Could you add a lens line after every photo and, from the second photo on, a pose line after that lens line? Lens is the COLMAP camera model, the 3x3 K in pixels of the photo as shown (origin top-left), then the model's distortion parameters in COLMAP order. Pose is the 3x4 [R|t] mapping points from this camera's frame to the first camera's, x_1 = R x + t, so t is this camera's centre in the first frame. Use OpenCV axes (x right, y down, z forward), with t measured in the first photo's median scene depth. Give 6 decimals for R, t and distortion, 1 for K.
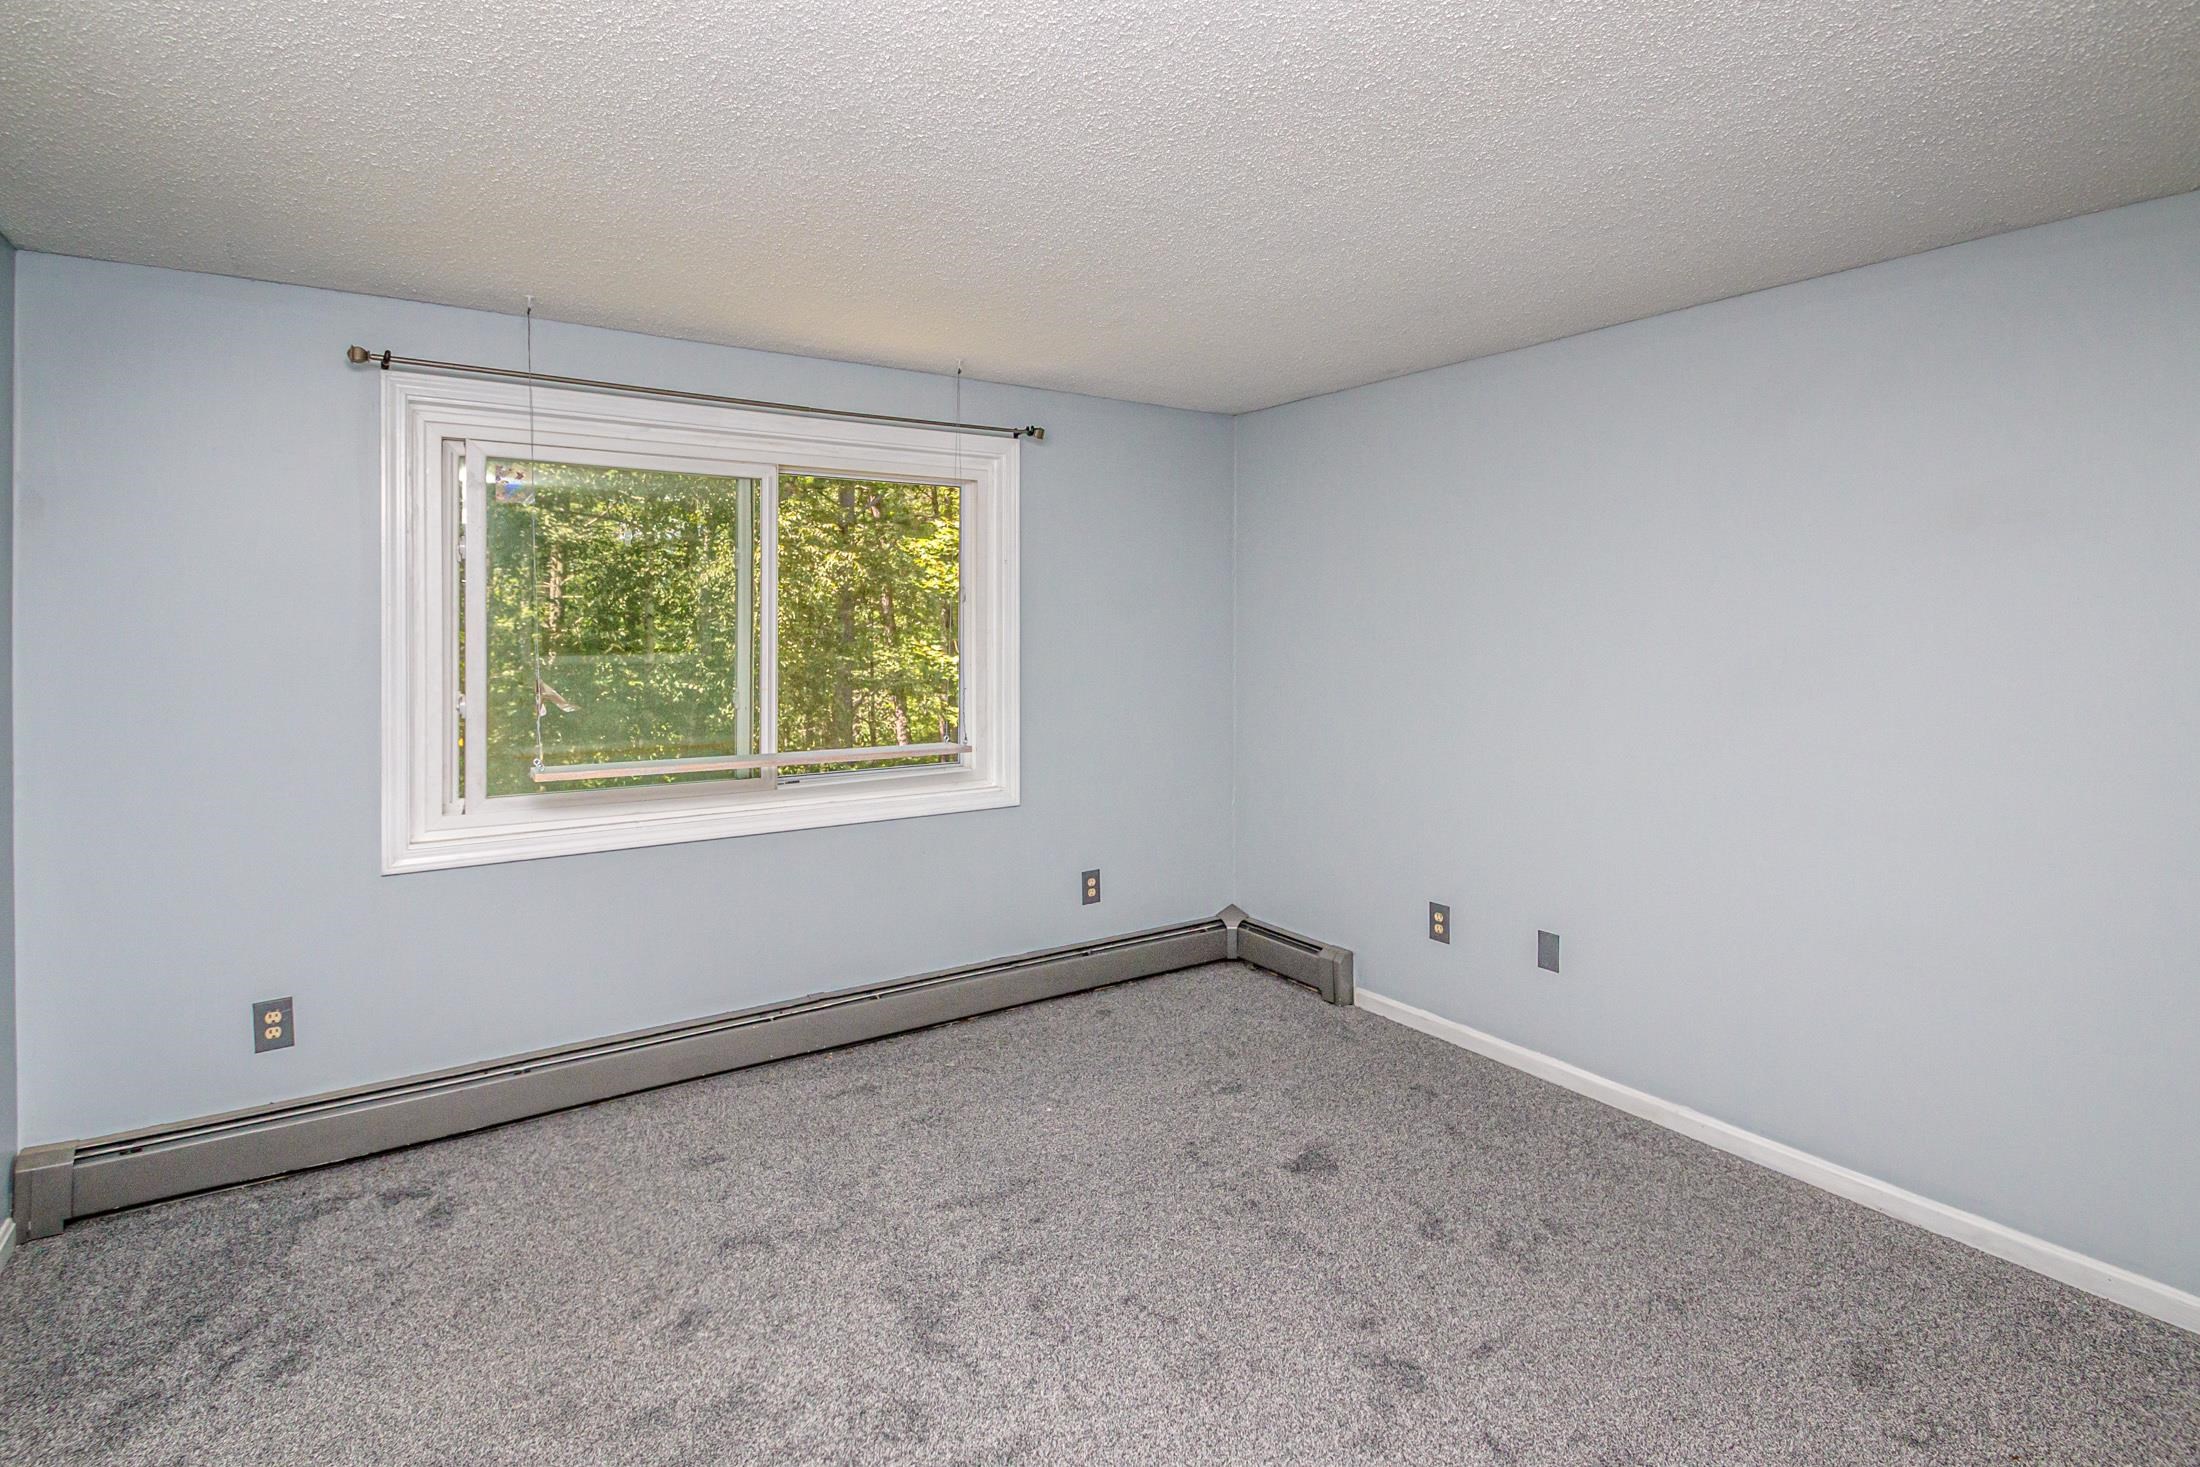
lens RADIAL K [[1048.4, 0, 1100.8], [0, 1048.4, 625.4], [0, 0, 1]] dist [0.001115, -0.010540]
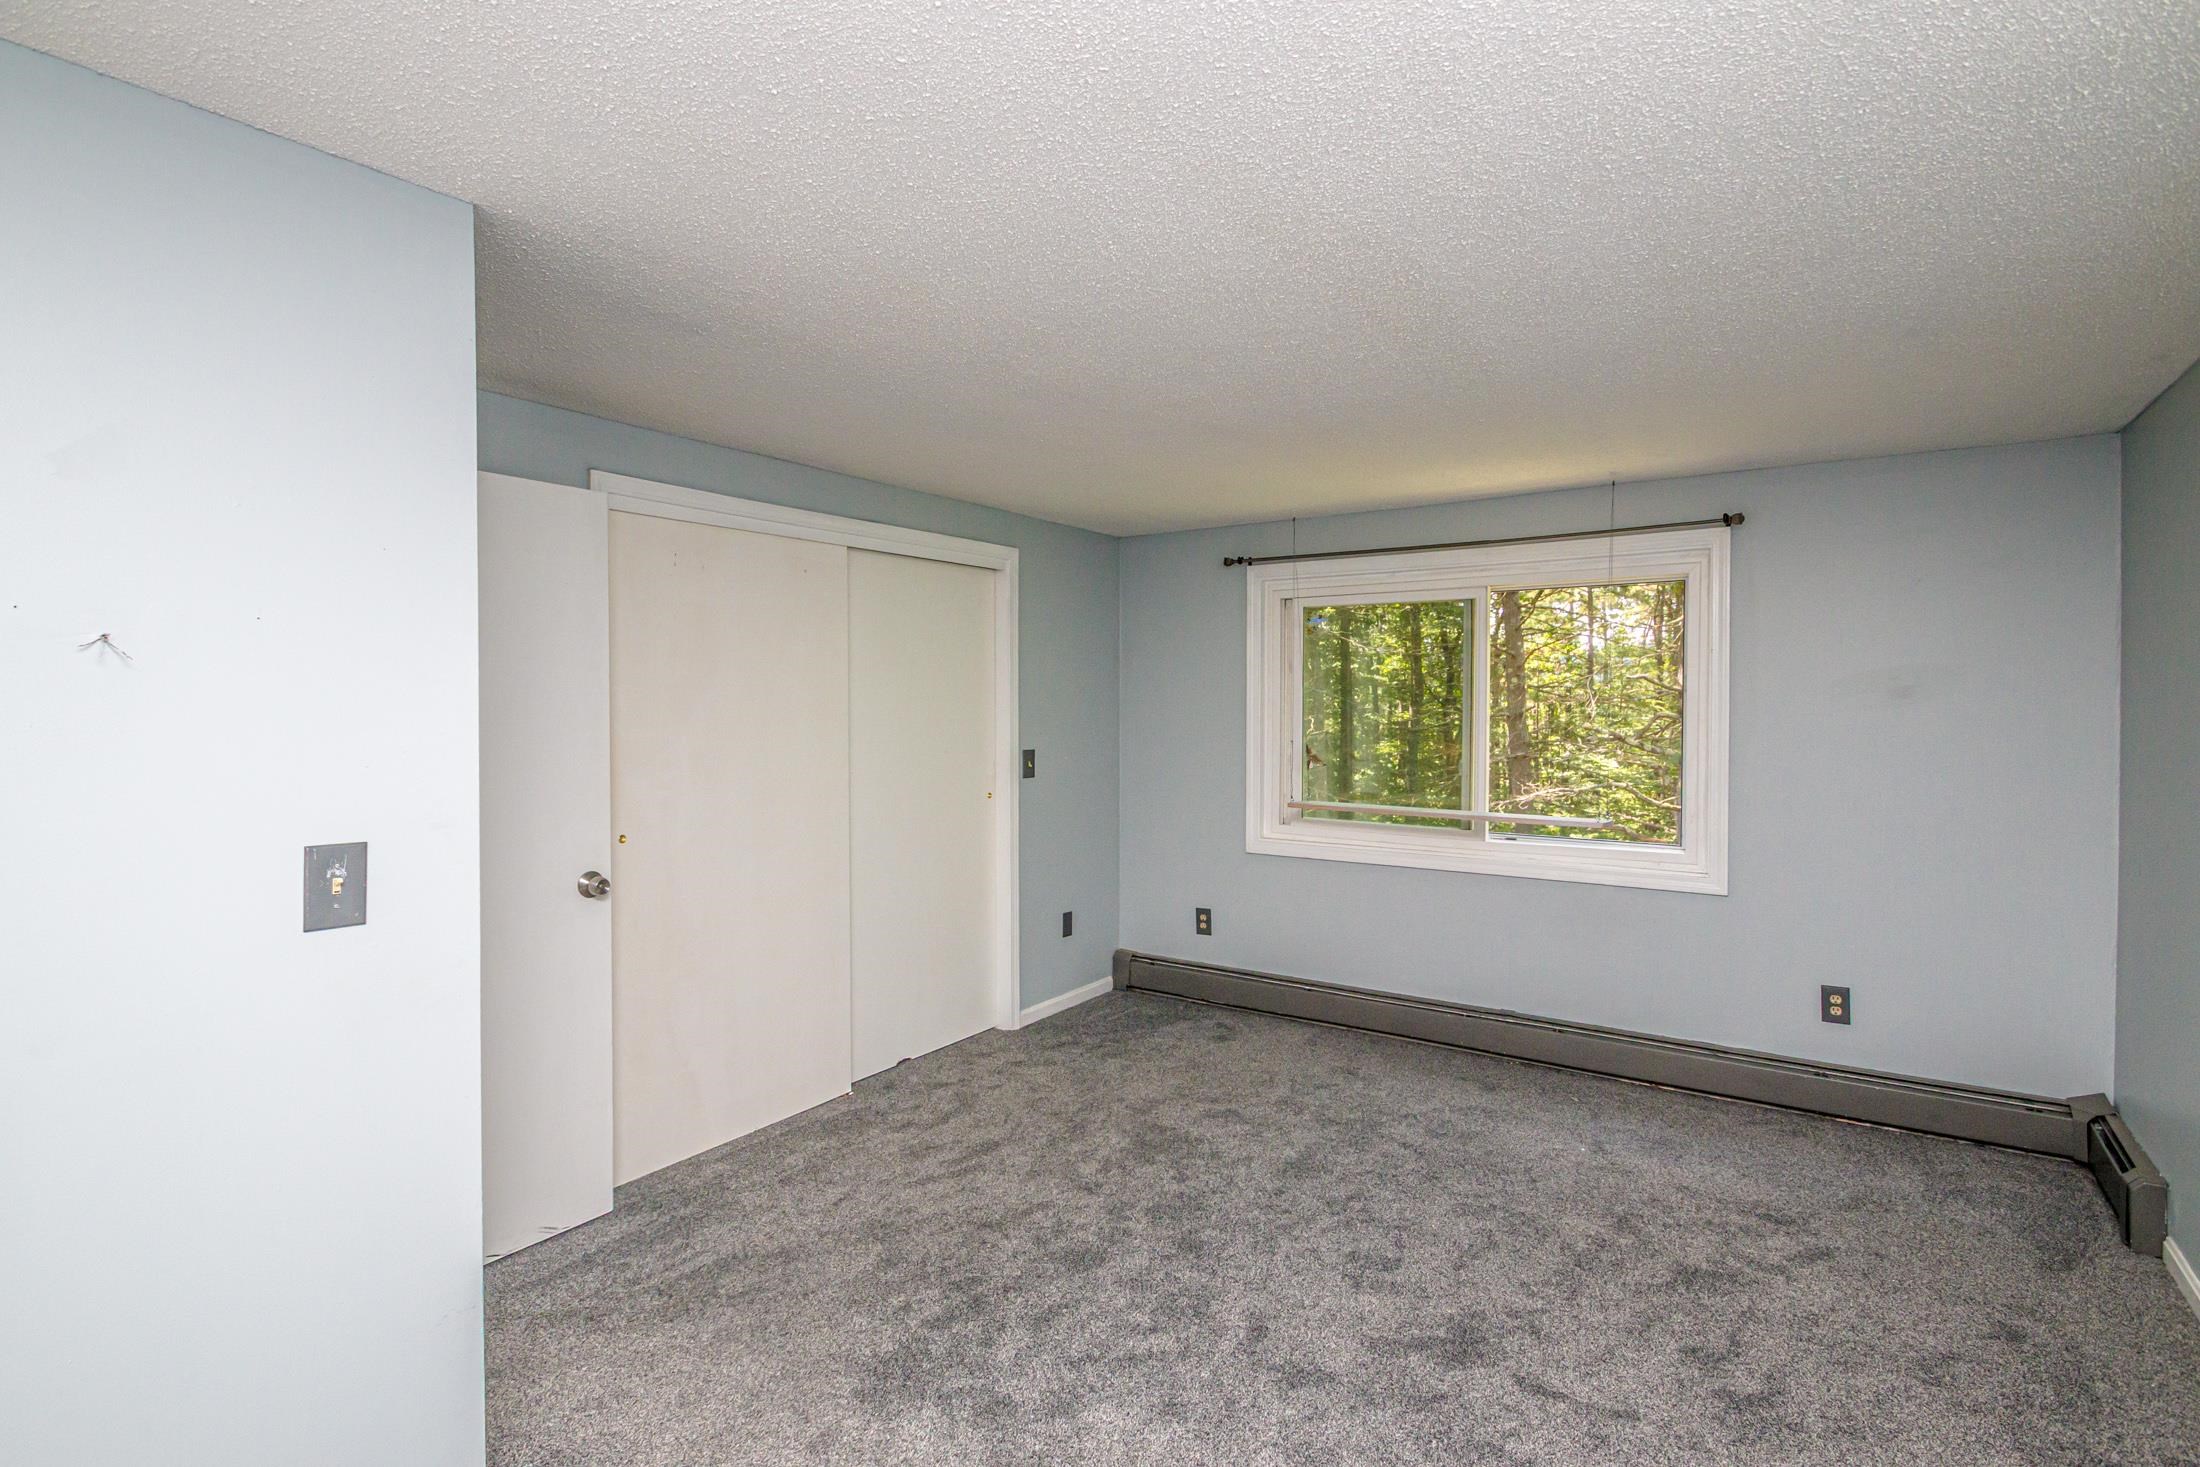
lens RADIAL K [[1061.9, 0, 1104.0], [0, 1061.9, 710.3], [0, 0, 1]] dist [-0.001511, -0.012400]
pose [[0.369812, 0.017730, -0.928937, 0.874654], [0.005815, 0.999754, 0.021397, -0.040281], [0.929088, -0.013315, 0.369618, 0.117067]]
